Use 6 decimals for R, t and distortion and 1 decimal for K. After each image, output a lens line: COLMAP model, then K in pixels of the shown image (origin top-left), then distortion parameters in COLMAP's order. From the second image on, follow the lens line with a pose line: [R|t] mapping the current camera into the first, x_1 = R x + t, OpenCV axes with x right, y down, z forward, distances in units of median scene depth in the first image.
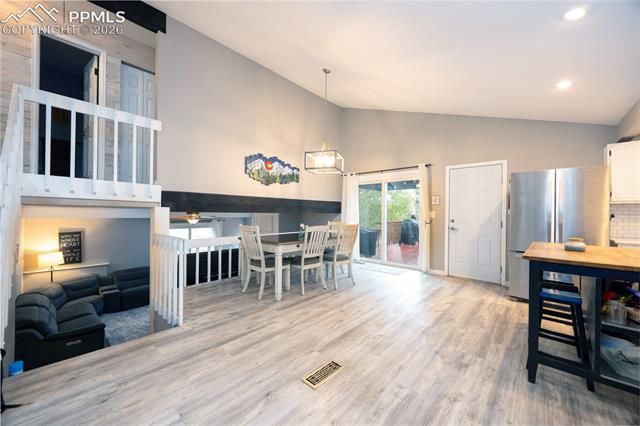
lens RADIAL K [[248.1, 0, 321.0], [0, 248.1, 216.2], [0, 0, 1]] dist [-0.003334, 0.000050]
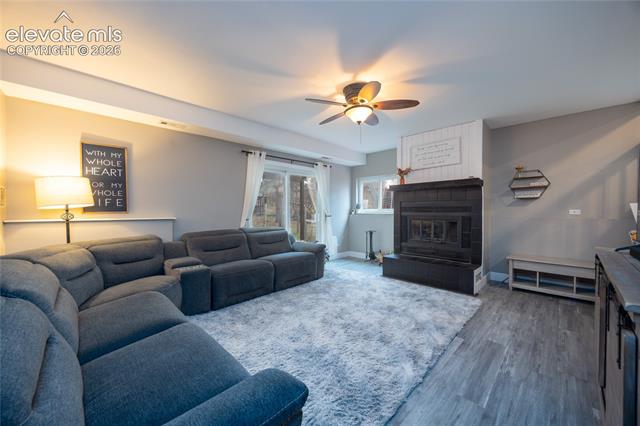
lens RADIAL K [[248.1, 0, 322.7], [0, 248.1, 214.3], [0, 0, 1]] dist [-0.003334, 0.000050]
pose [[0.999163, -0.012813, -0.038849, -0.654830], [0.013012, 0.999903, 0.004883, 0.228727], [0.038783, -0.005384, 0.999233, 0.612447]]
